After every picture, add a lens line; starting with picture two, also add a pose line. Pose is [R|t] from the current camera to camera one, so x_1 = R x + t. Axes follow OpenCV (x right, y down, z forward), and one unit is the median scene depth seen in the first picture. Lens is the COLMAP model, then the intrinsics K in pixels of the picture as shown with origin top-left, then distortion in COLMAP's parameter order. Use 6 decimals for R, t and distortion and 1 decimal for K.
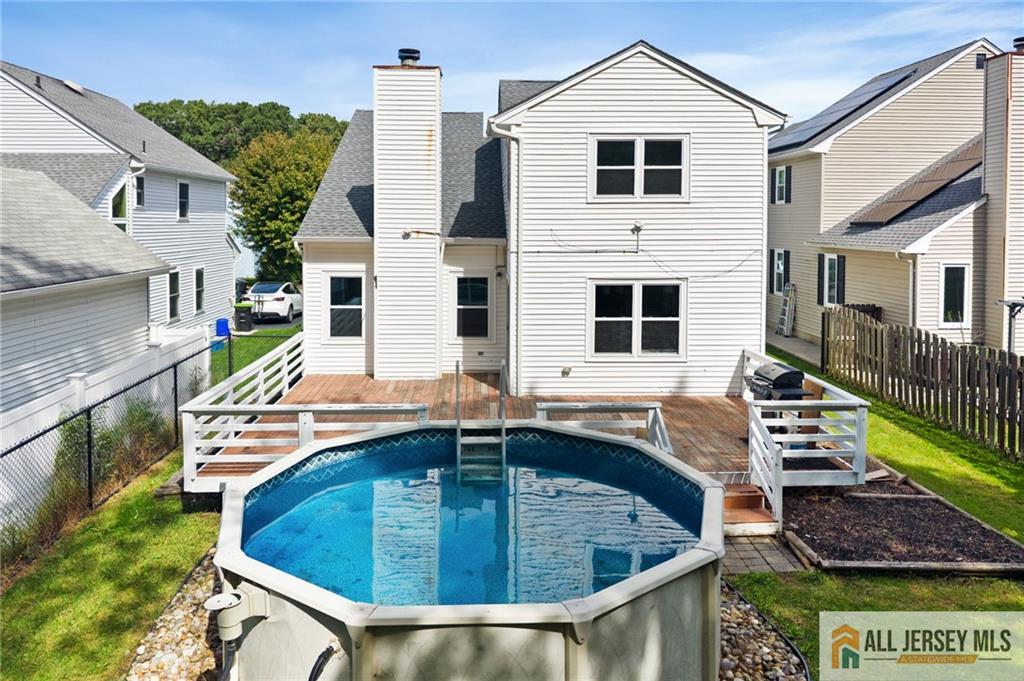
lens RADIAL K [[727.5, 0, 510.1], [0, 727.5, 255.6], [0, 0, 1]] dist [0.002612, 0.000145]
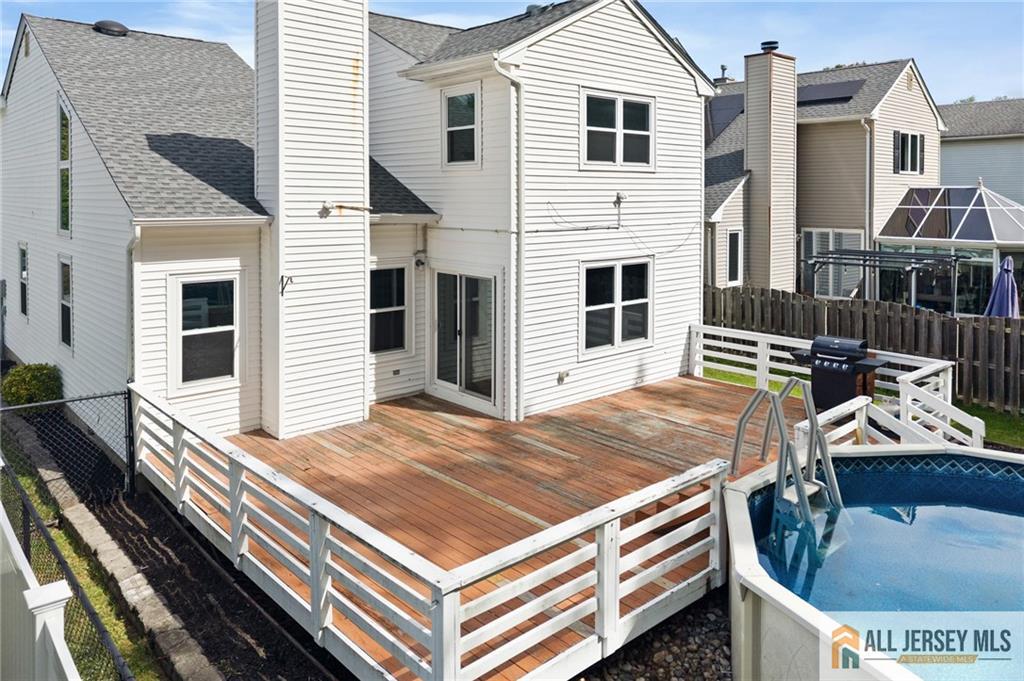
lens RADIAL K [[742.3, 0, 512.0], [0, 742.3, 215.4], [0, 0, 1]] dist [0.011447, -0.002132]
pose [[0.757464, -0.016709, 0.652663, -0.497860], [0.026810, 0.999625, -0.005524, -0.017979], [-0.652326, 0.021682, 0.757629, 0.404747]]
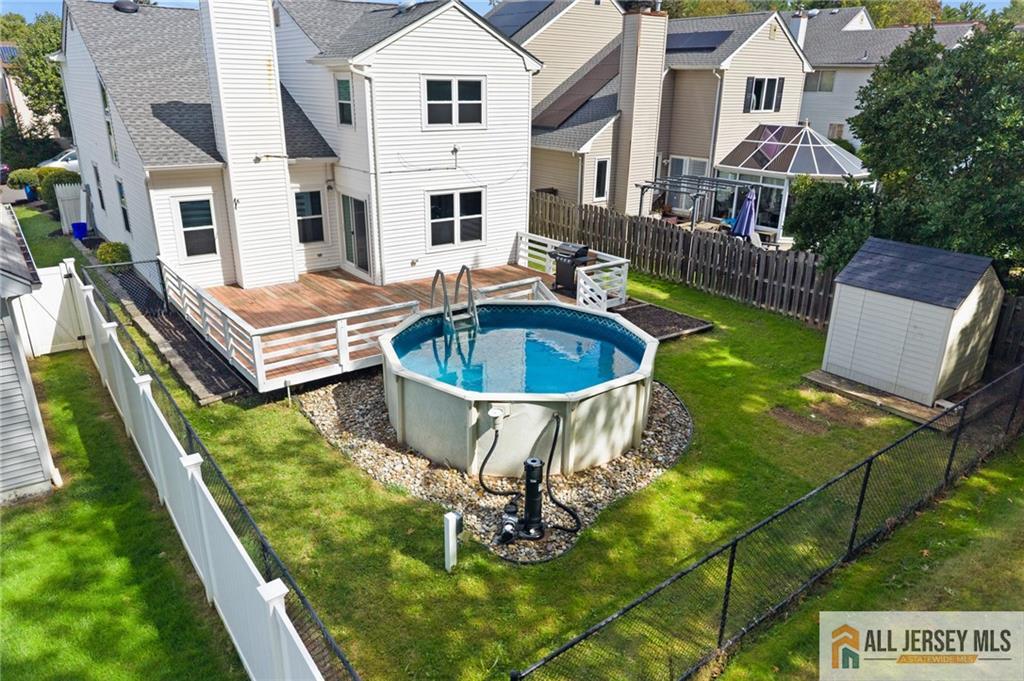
lens RADIAL K [[704.7, 0, 517.1], [0, 704.7, 354.7], [0, 0, 1]] dist [0.003644, -0.000230]
pose [[0.807045, -0.202587, 0.554650, -0.527468], [0.008887, 0.943366, 0.331636, -0.110642], [-0.590423, -0.262716, 0.763139, -0.161582]]
